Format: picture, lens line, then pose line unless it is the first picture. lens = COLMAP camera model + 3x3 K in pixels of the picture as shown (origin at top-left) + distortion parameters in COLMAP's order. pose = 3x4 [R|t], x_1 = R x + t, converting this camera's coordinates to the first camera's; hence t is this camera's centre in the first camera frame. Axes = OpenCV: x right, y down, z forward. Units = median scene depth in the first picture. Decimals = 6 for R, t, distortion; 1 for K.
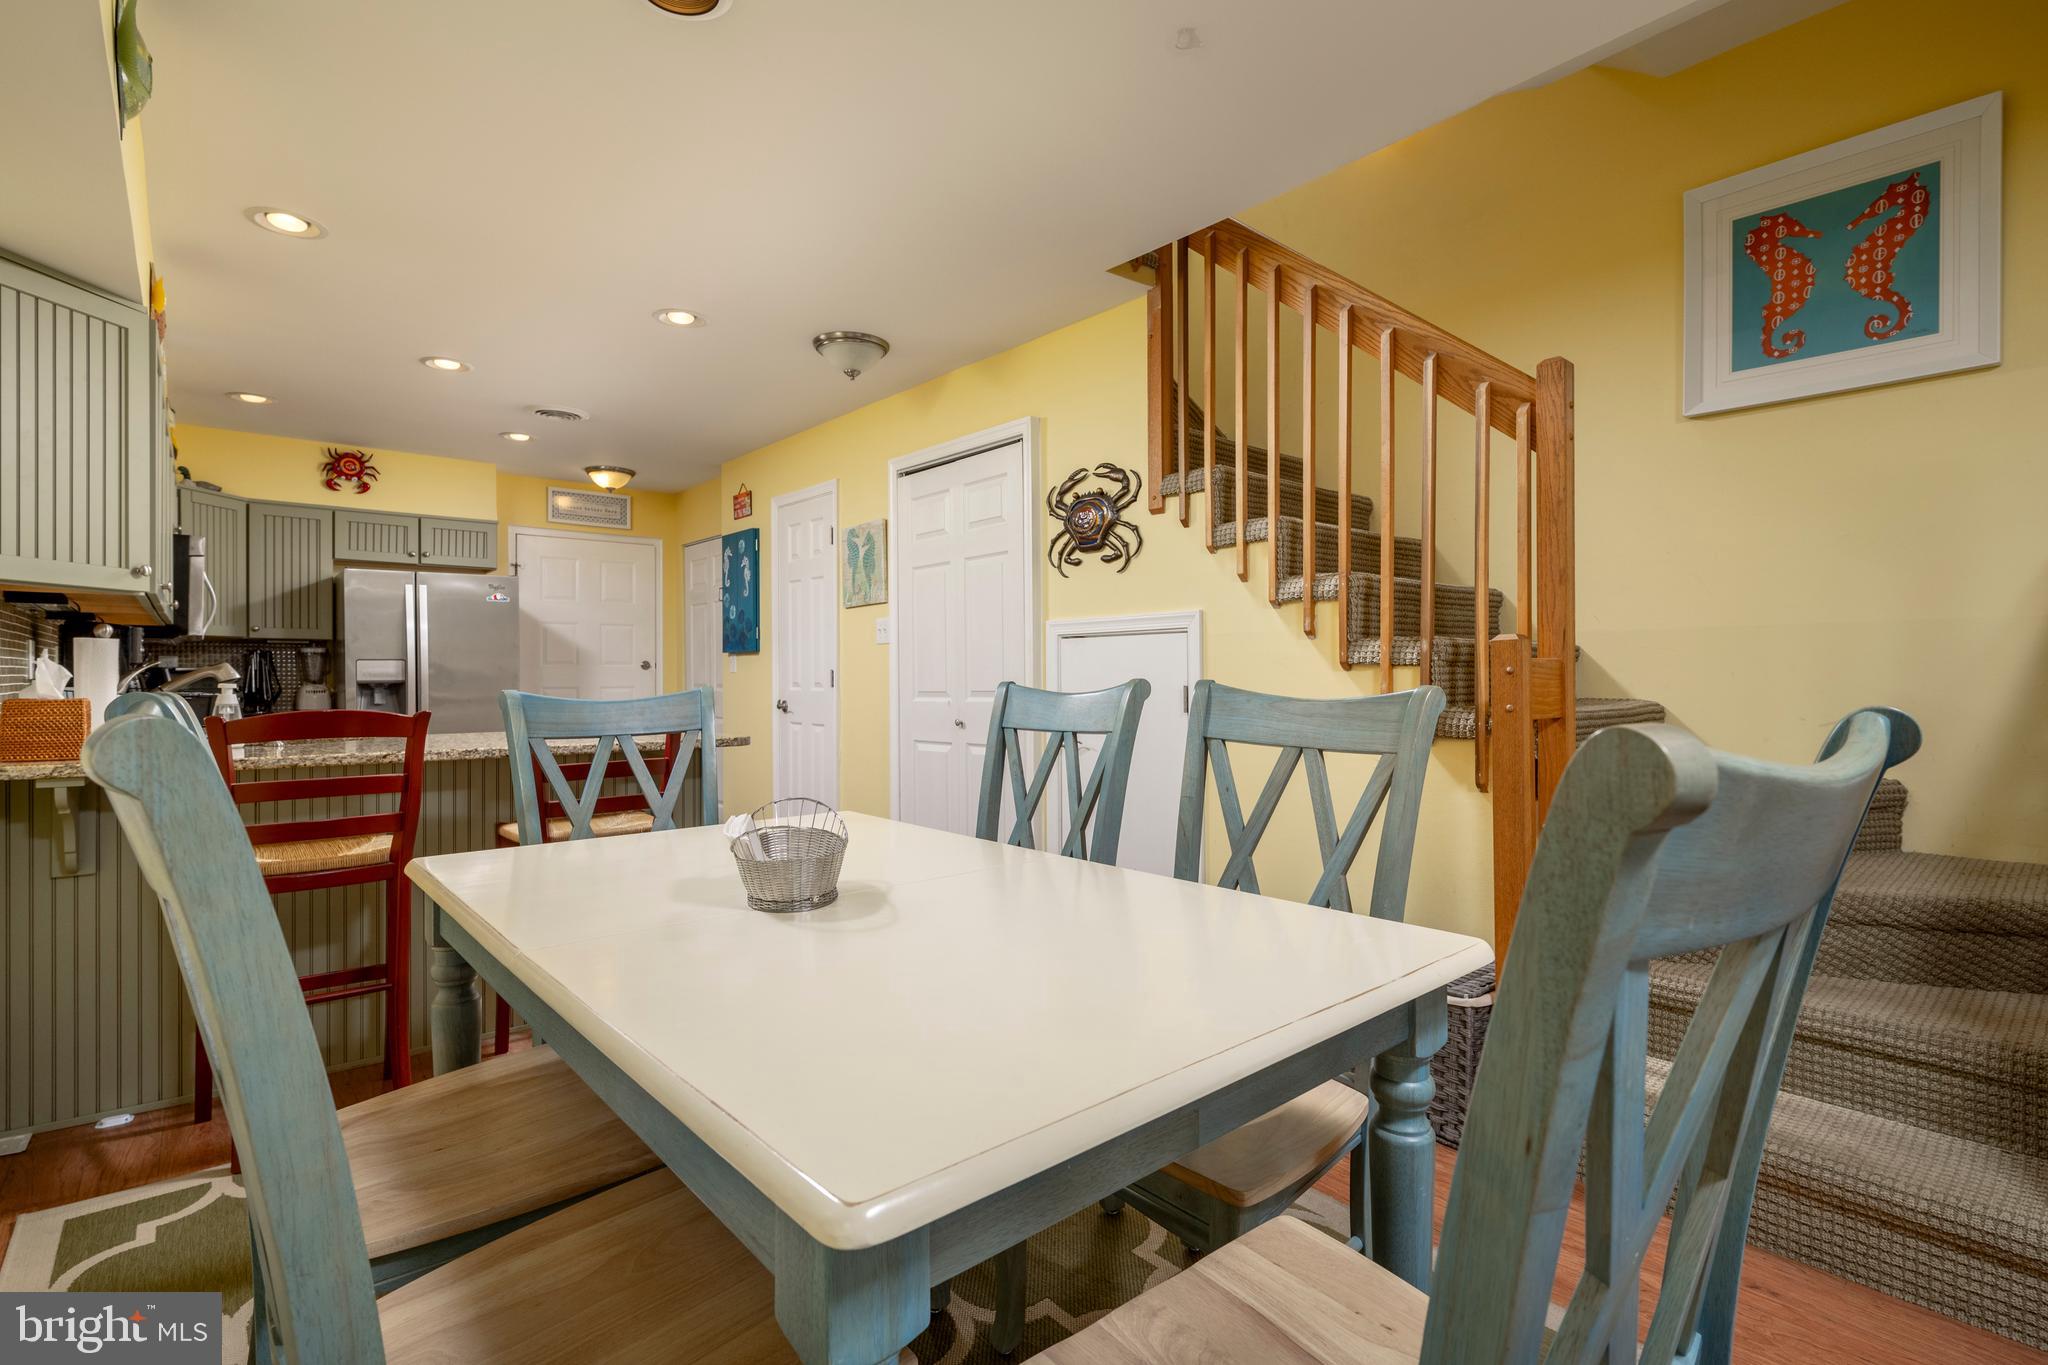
lens RADIAL K [[946.1, 0, 1038.2], [0, 946.1, 676.7], [0, 0, 1]] dist [0.019573, -0.011020]
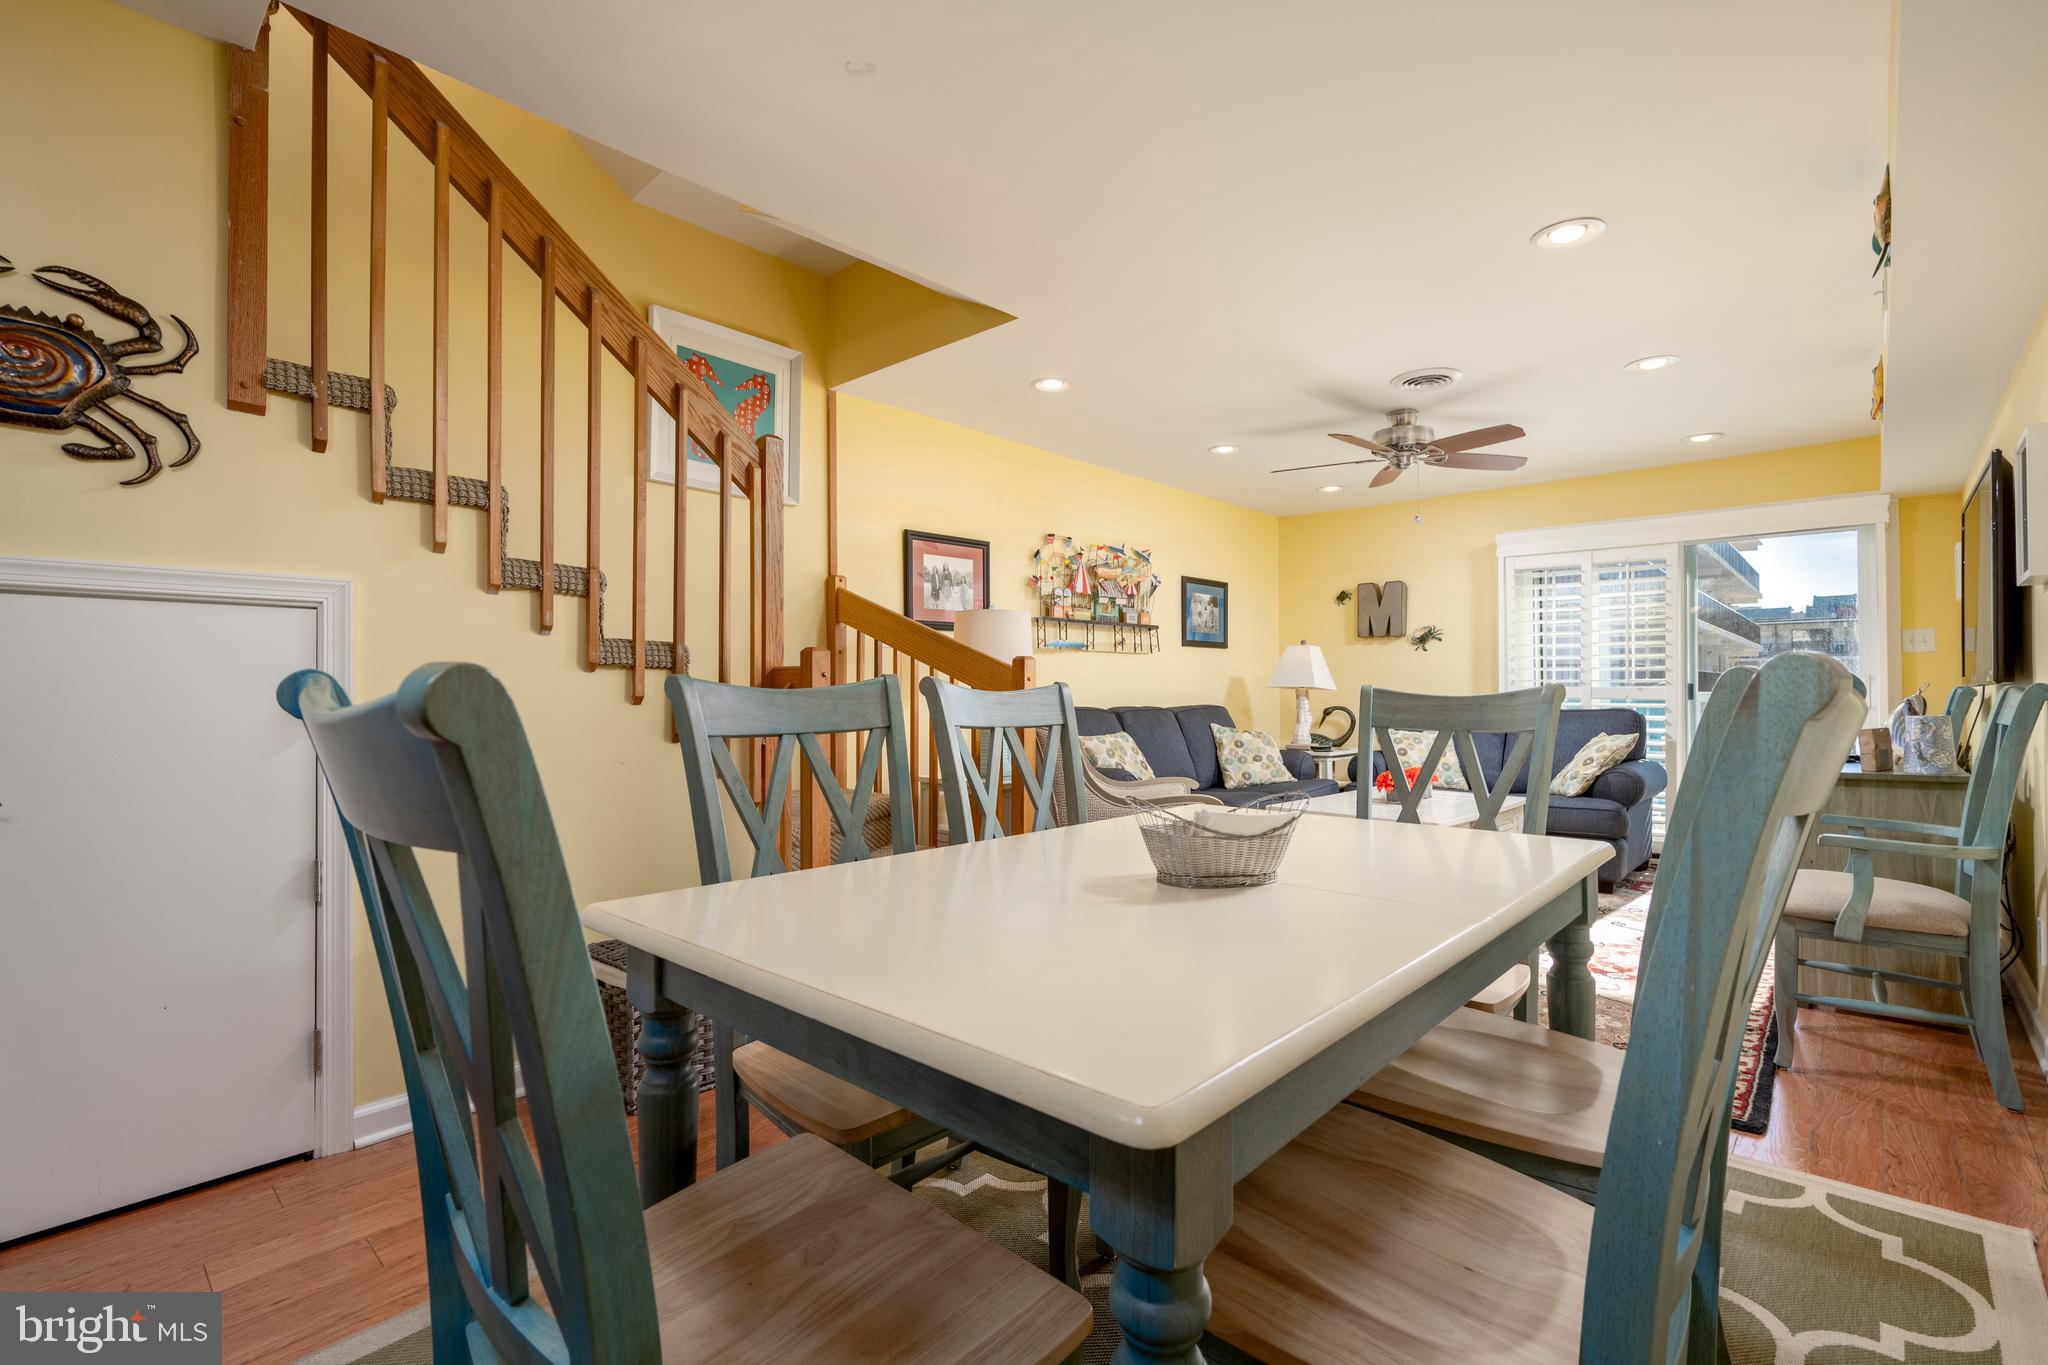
lens RADIAL K [[916.4, 0, 1024.0], [0, 916.4, 682.5], [0, 0, 1]] dist [0.000426, 0.000299]
pose [[-0.097948, 0.012299, 0.995116, -0.351733], [0.001026, 0.999924, -0.012257, 0.008641], [-0.995191, -0.000180, -0.097953, 0.375179]]
